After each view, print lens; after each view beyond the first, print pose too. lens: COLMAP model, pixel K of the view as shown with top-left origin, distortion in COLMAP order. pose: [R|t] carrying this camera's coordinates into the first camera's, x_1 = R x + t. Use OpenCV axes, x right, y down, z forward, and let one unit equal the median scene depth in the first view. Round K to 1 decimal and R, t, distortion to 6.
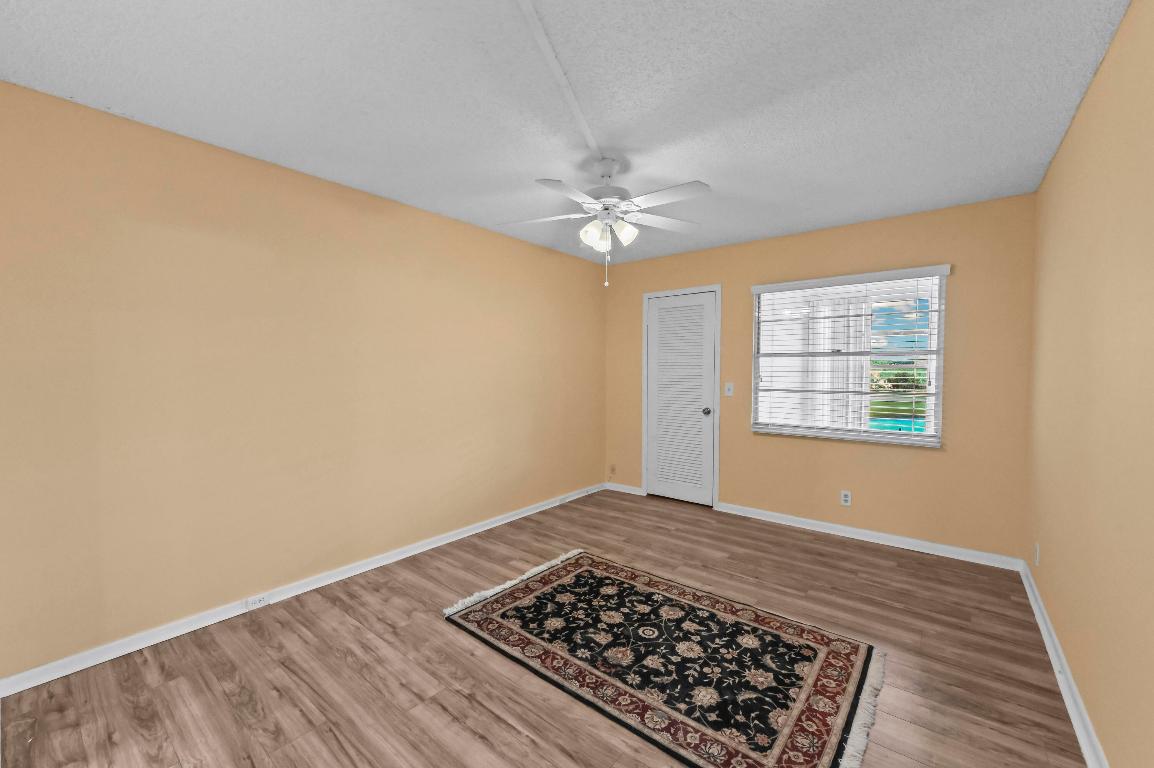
lens RADIAL K [[459.6, 0, 577.0], [0, 459.6, 384.0], [0, 0, 1]] dist [-0.001112, -0.000264]
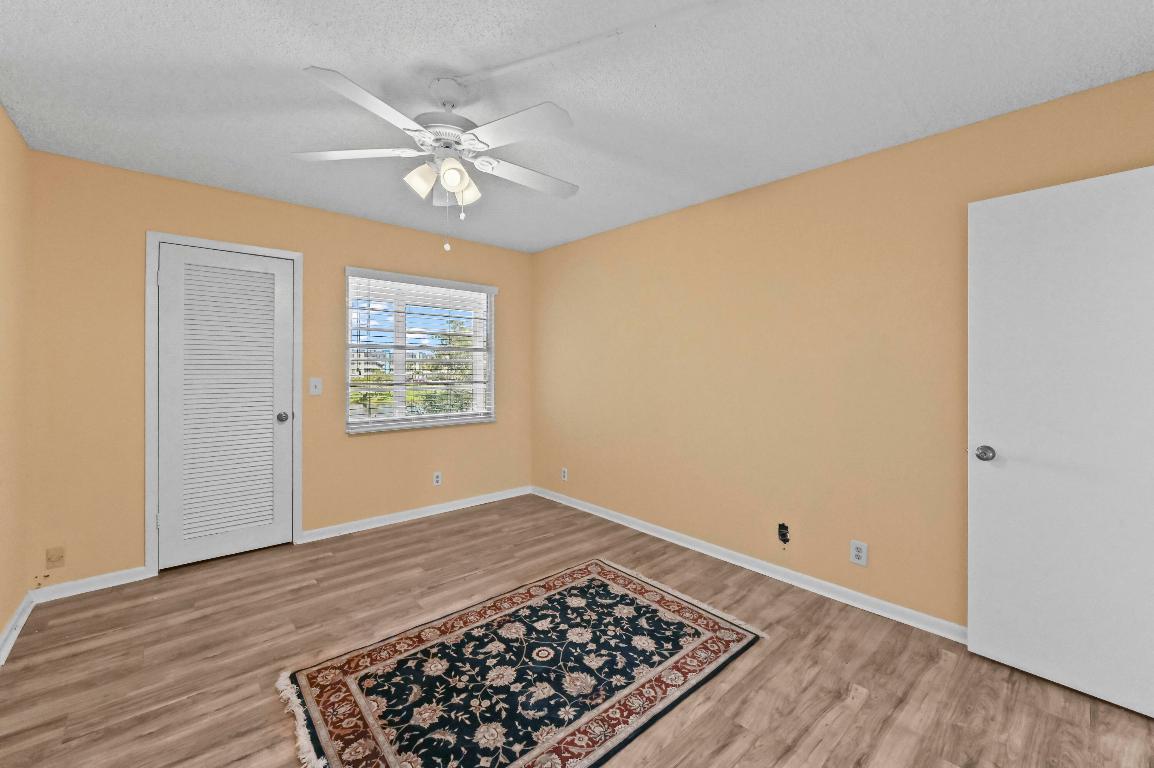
lens RADIAL K [[458.8, 0, 576.6], [0, 458.8, 363.1], [0, 0, 1]] dist [-0.000168, -0.000055]
pose [[0.155947, 0.003318, 0.987760, -0.667038], [0.023662, 0.999695, -0.007093, -0.021087], [-0.987482, 0.024479, 0.155821, 0.715549]]
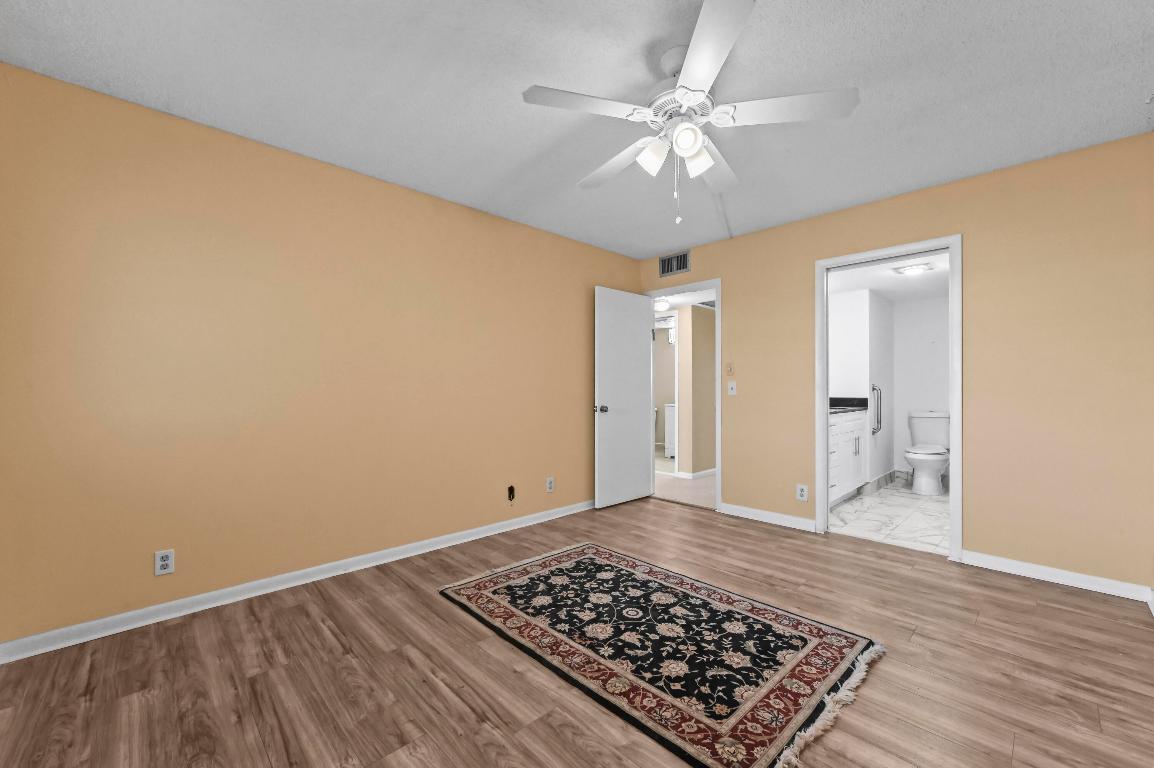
lens RADIAL K [[459.6, 0, 577.0], [0, 459.6, 384.0], [0, 0, 1]] dist [-0.001112, -0.000264]
pose [[-0.992327, 0.001851, 0.123631, 0.138078], [0.004290, 0.999801, 0.019466, 0.025143], [-0.123570, 0.019847, -0.992137, 1.822061]]
